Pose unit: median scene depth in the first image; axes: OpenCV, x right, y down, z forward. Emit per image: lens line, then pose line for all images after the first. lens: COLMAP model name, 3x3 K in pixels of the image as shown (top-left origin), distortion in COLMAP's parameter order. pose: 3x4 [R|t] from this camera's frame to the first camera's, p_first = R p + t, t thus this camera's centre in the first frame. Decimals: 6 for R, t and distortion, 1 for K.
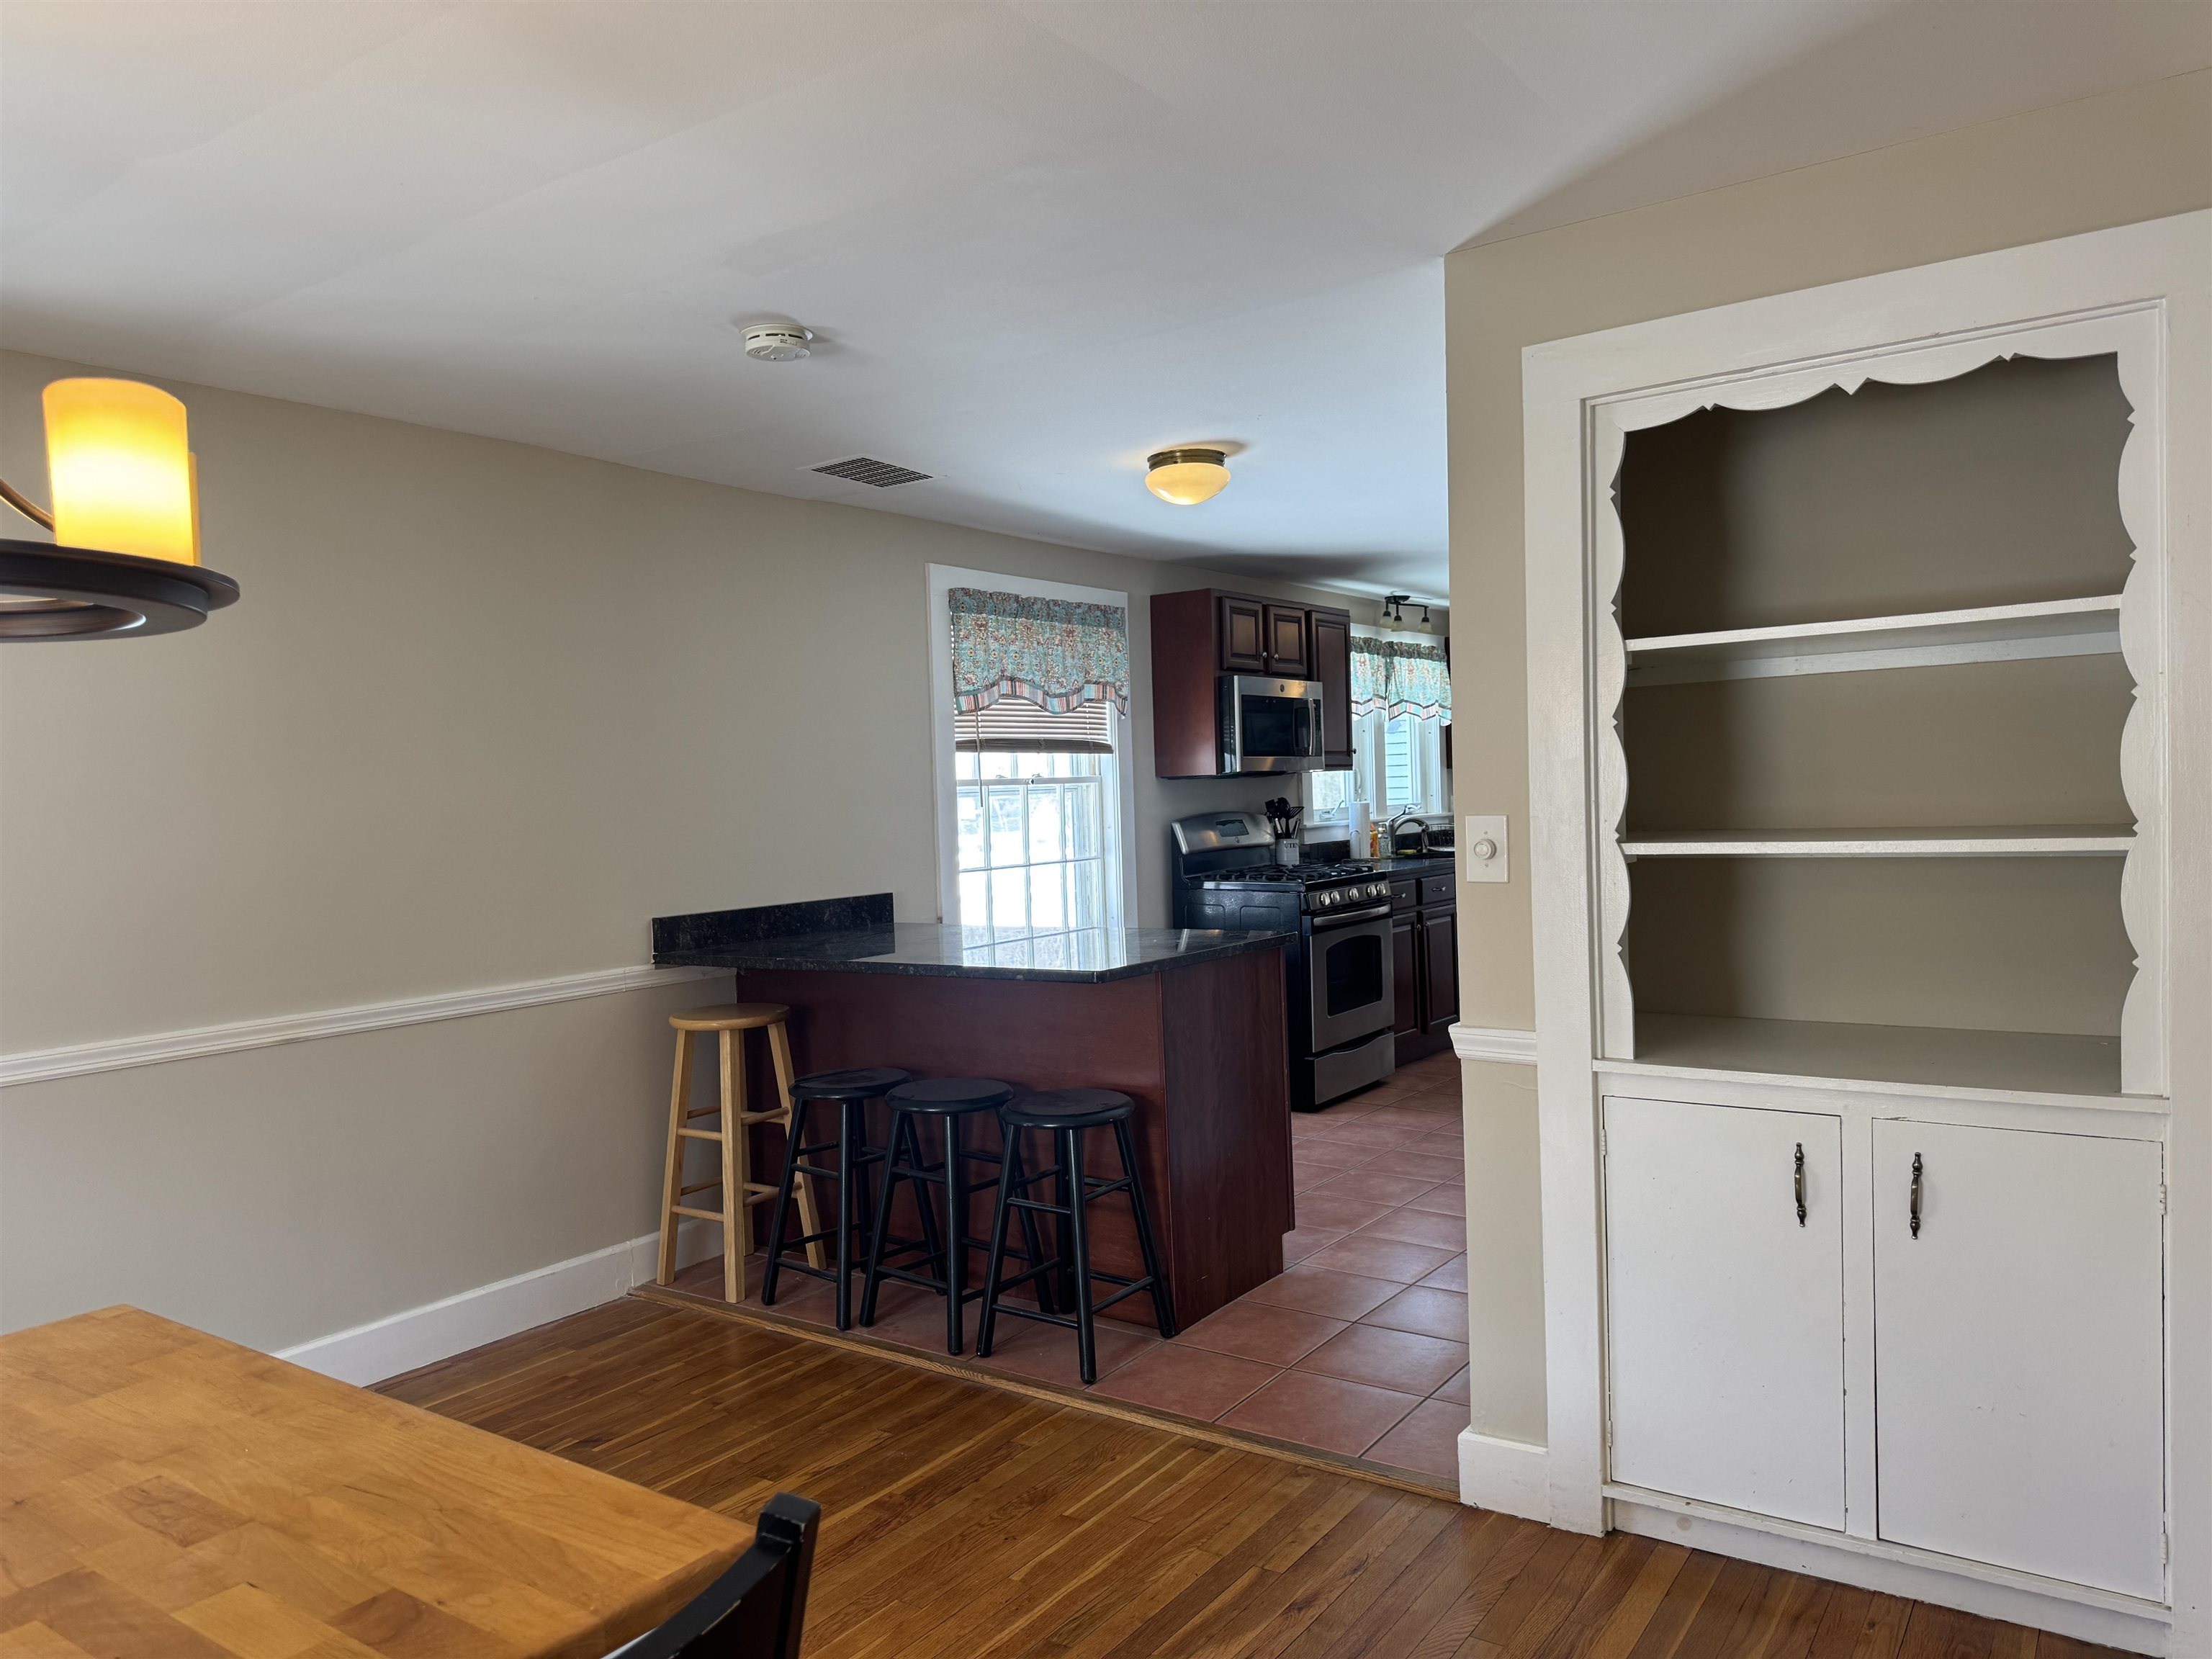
lens RADIAL K [[1543.5, 0, 1099.7], [0, 1543.5, 831.9], [0, 0, 1]] dist [0.119544, -0.147085]
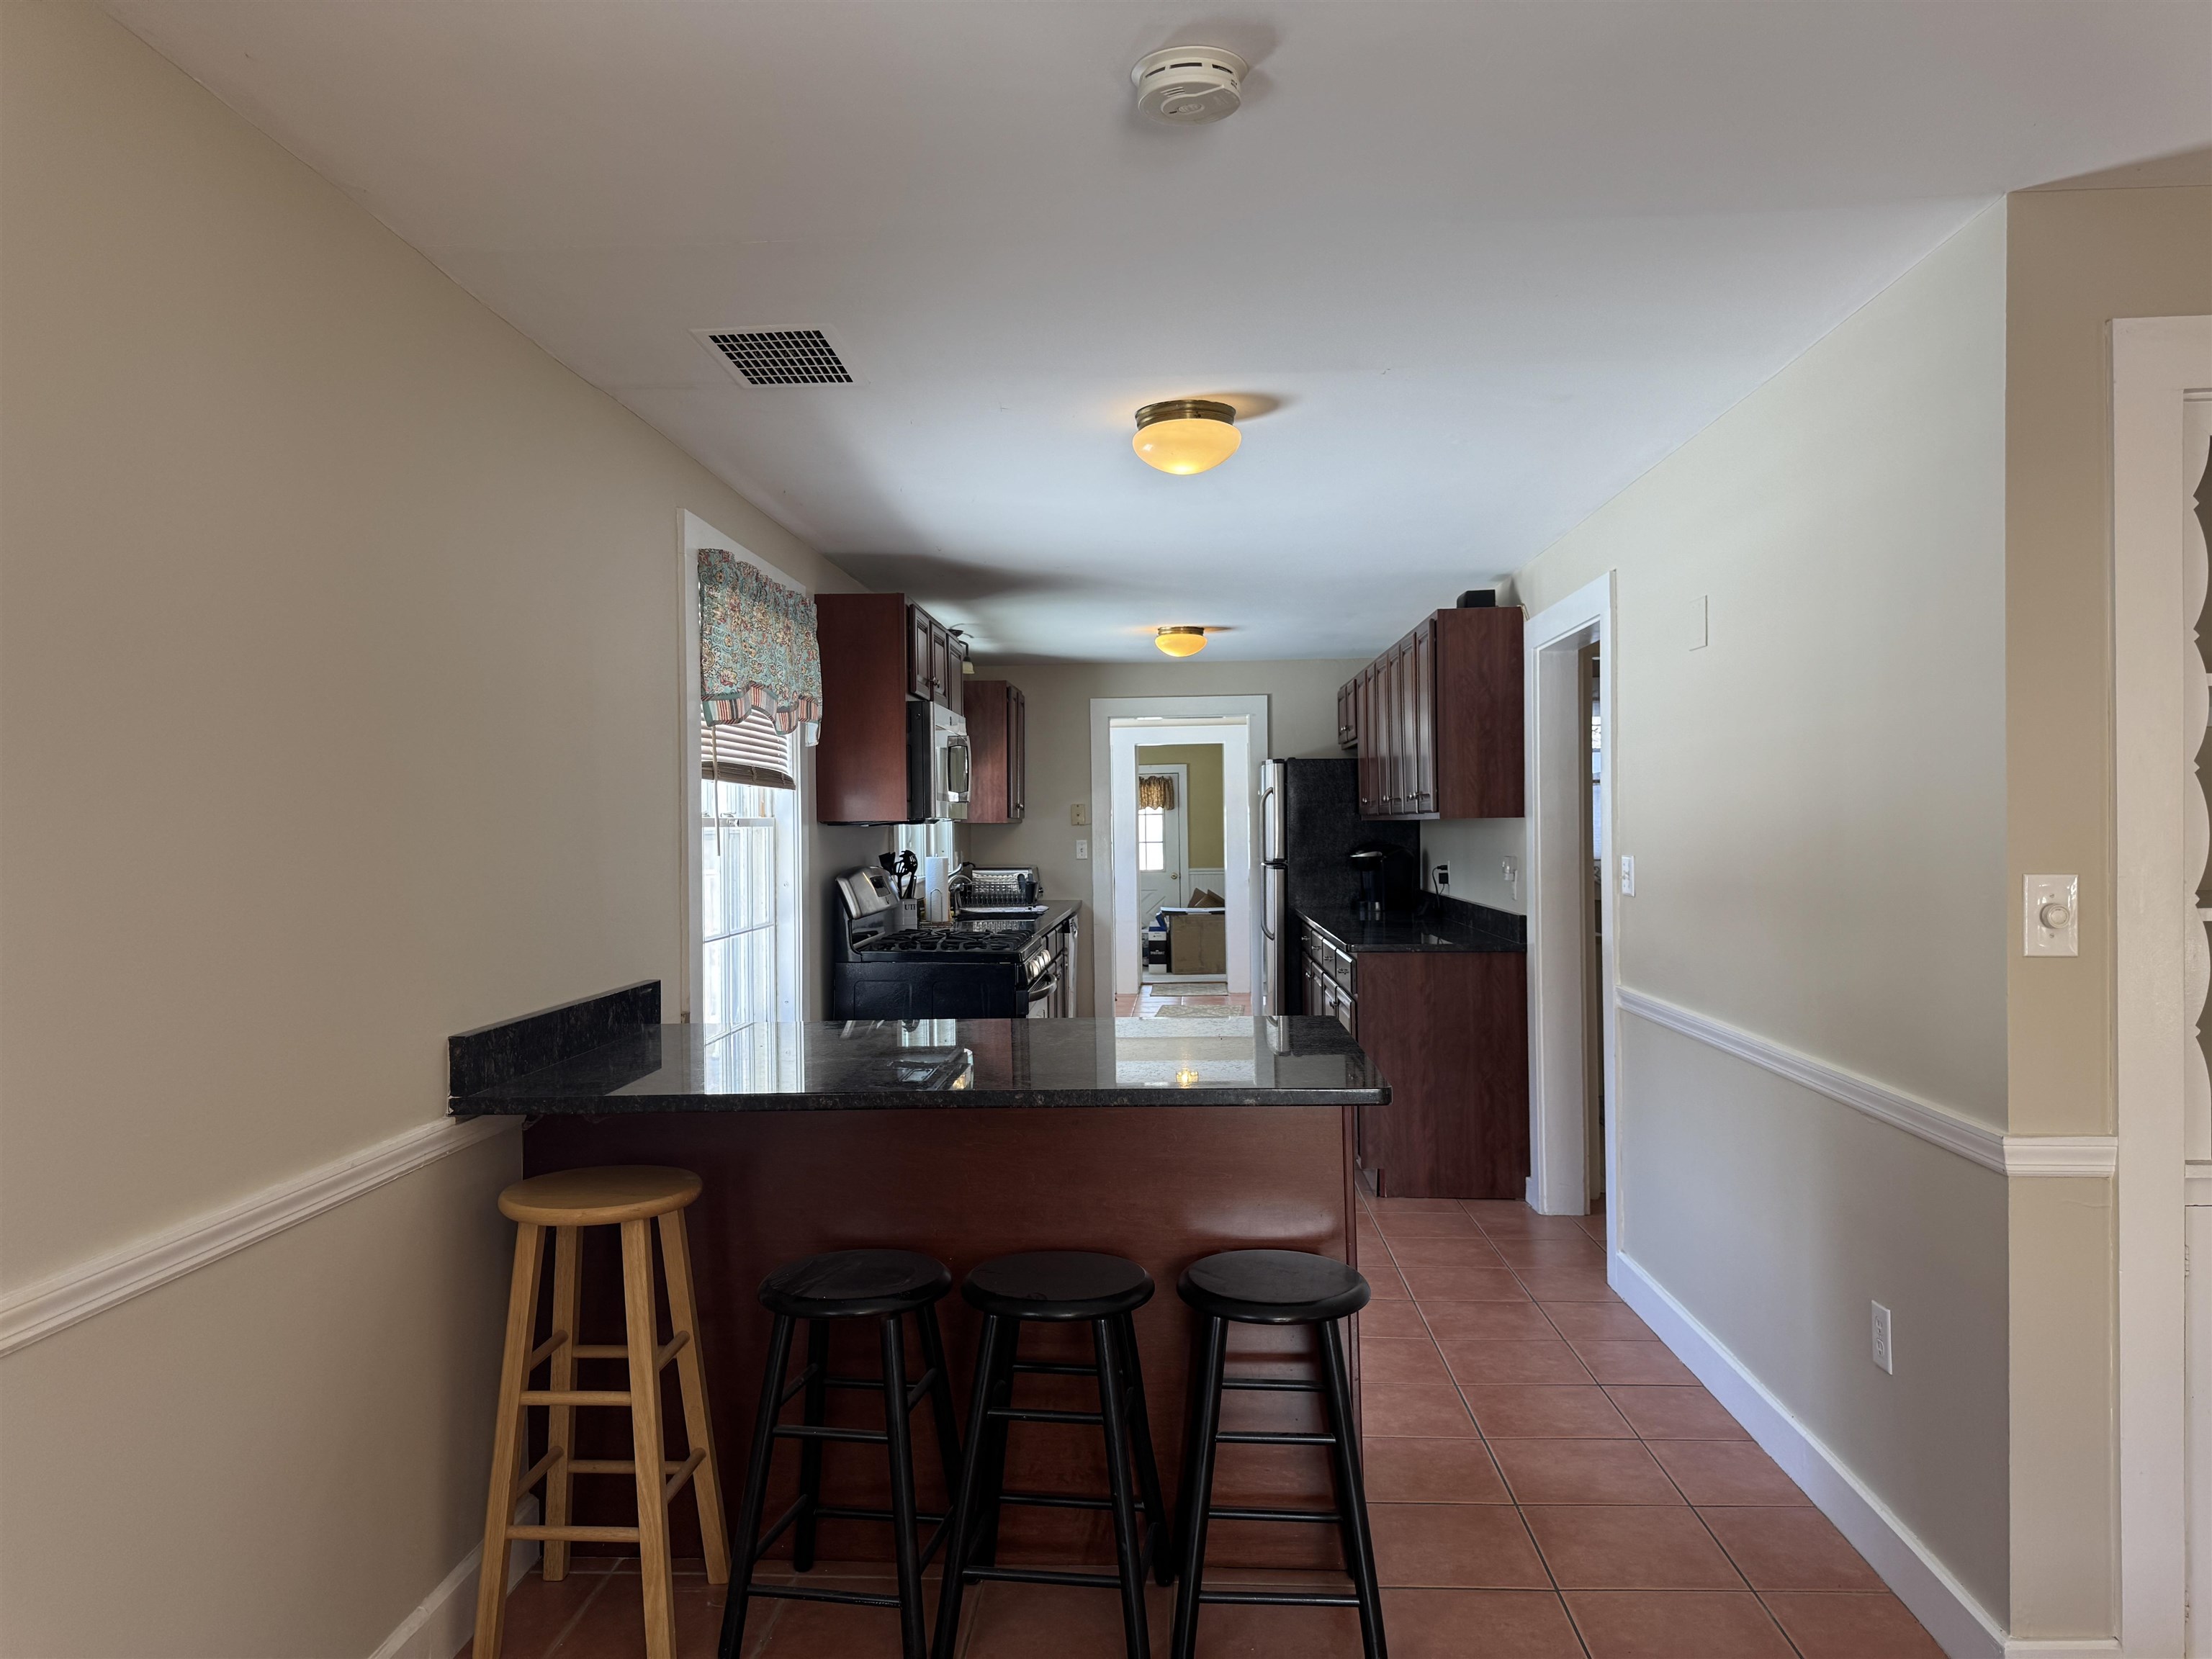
lens RADIAL K [[1556.0, 0, 1094.8], [0, 1556.0, 841.4], [0, 0, 1]] dist [0.121689, -0.158406]
pose [[0.843495, 0.019516, 0.536783, -0.274404], [-0.002574, 0.999475, -0.032294, 0.000177], [-0.537131, 0.025858, 0.843102, 0.247886]]
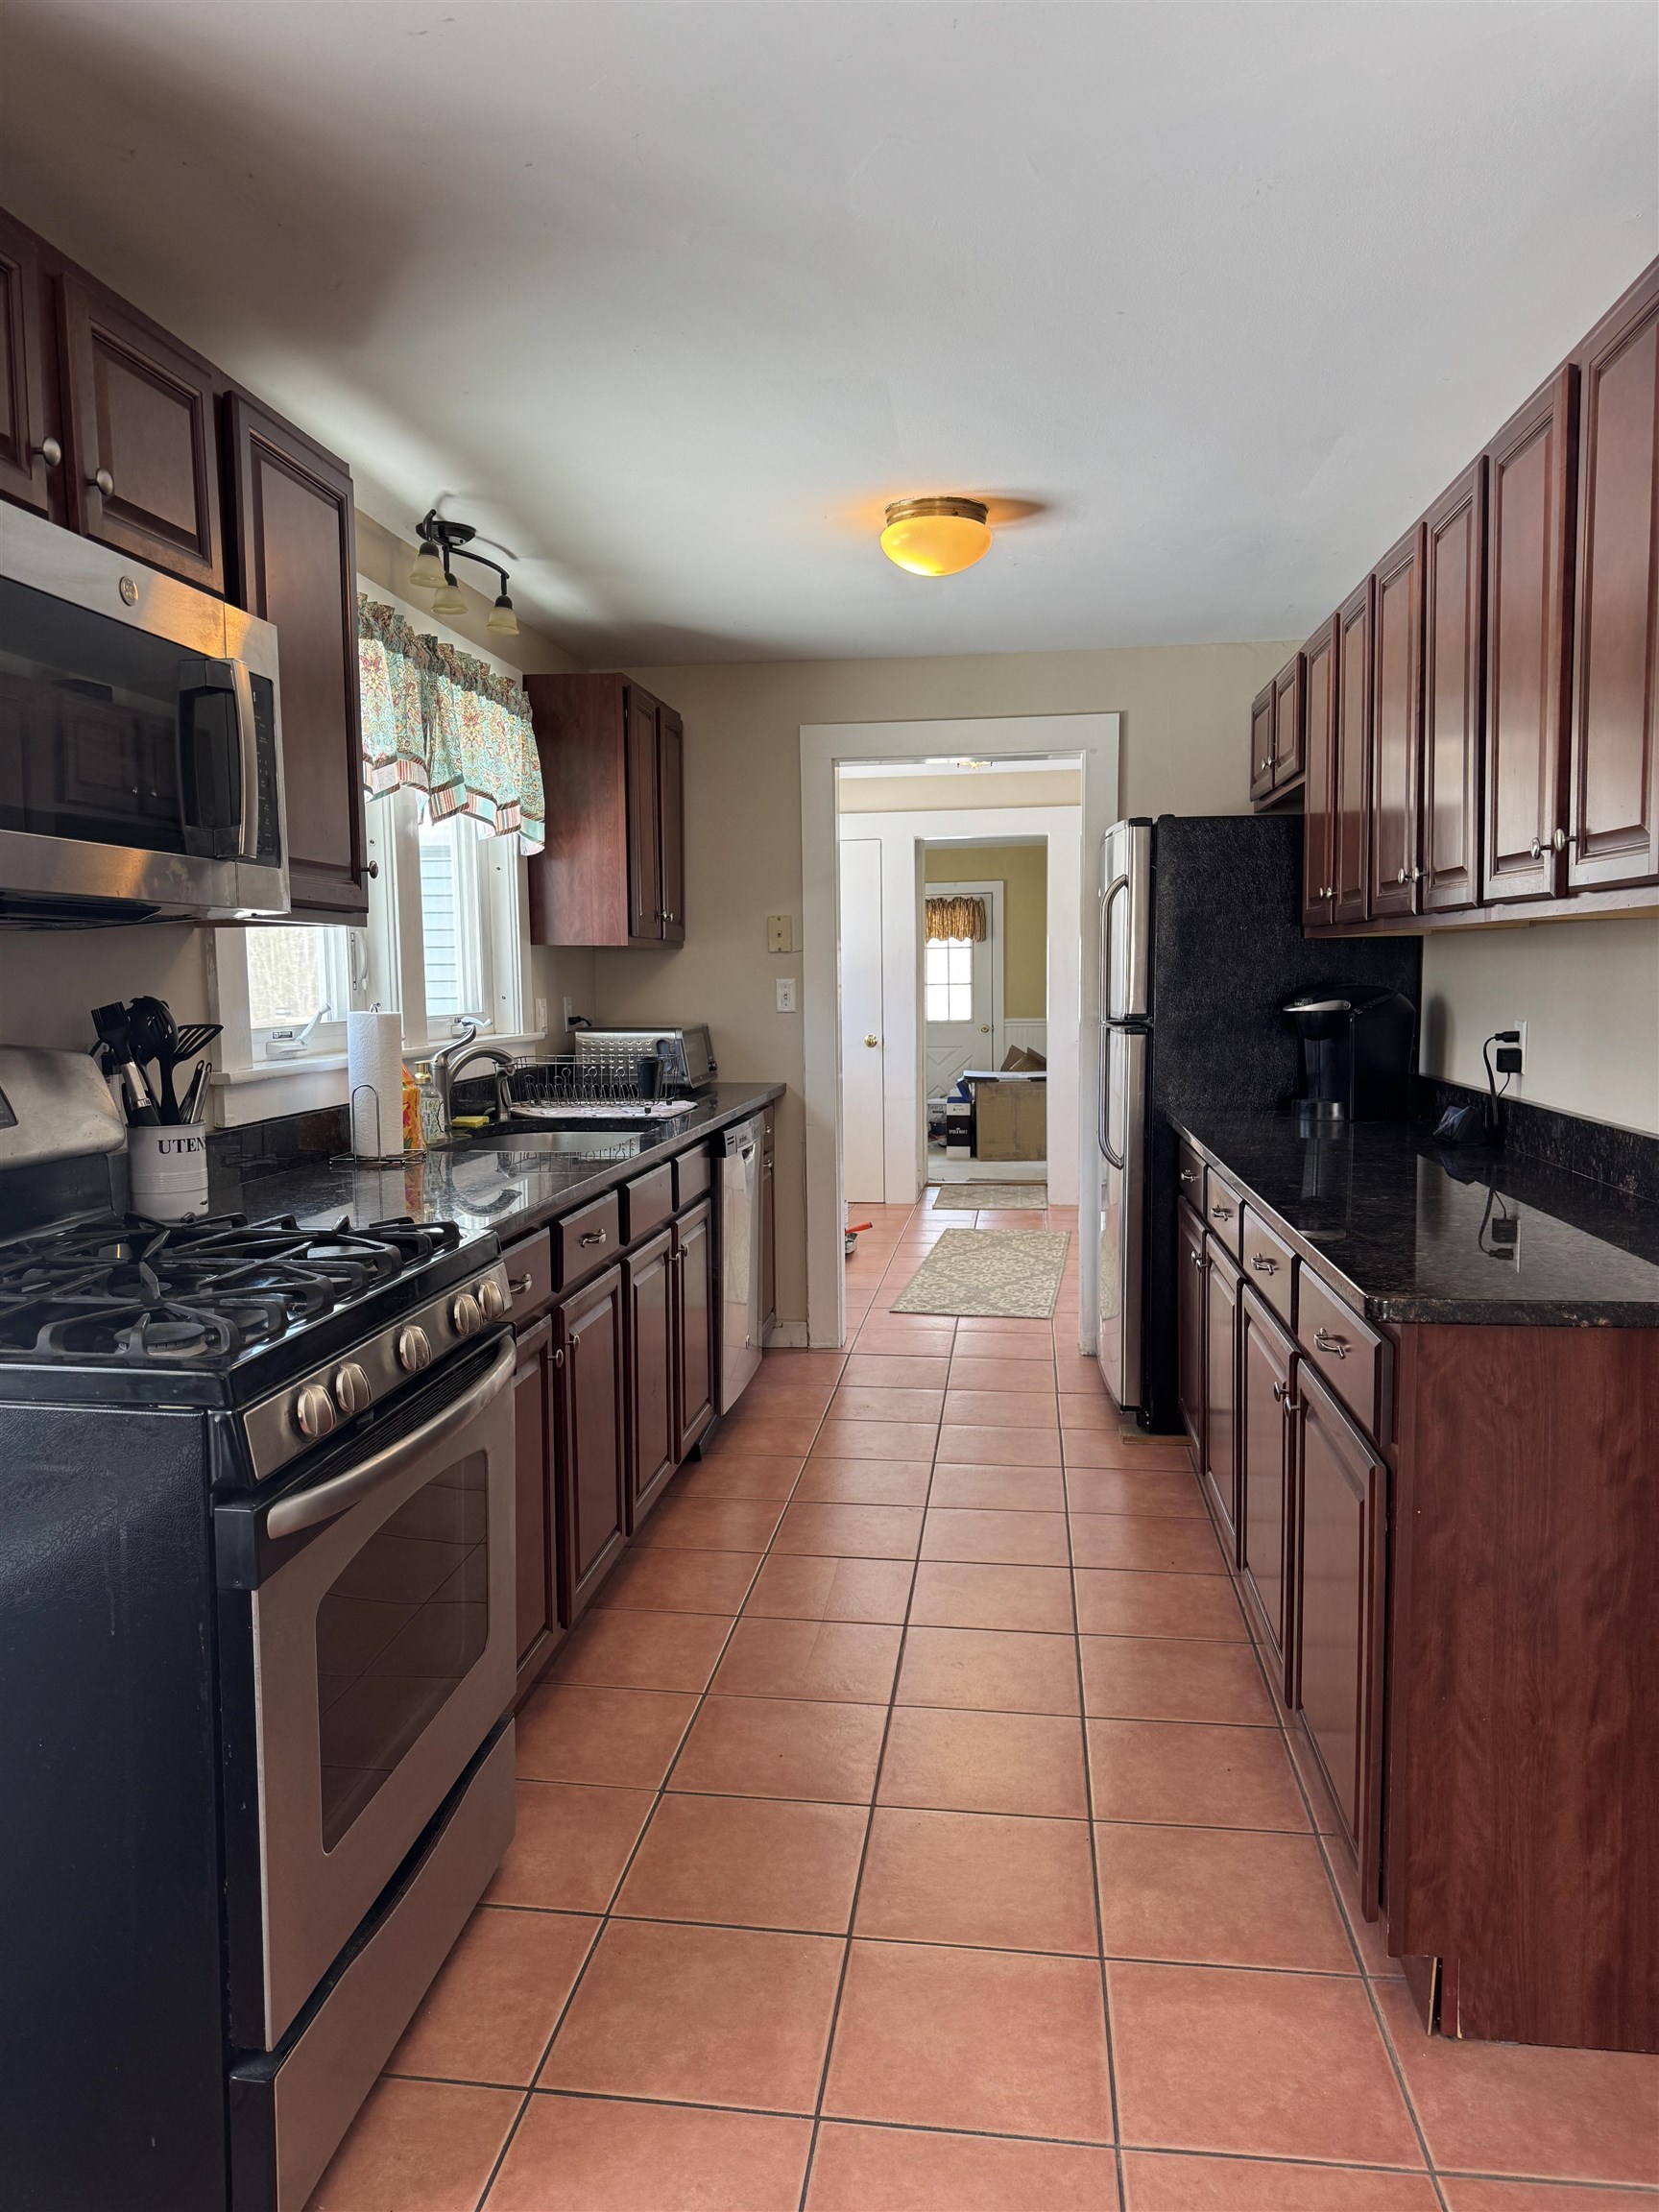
lens RADIAL K [[1541.3, 0, 808.0], [0, 1541.3, 1110.9], [0, 0, 1]] dist [0.105639, -0.156434]
pose [[0.883661, -0.016431, 0.467839, 0.095093], [-0.007926, 0.998715, 0.050047, -0.017317], [-0.468060, -0.047932, 0.882396, 0.711595]]
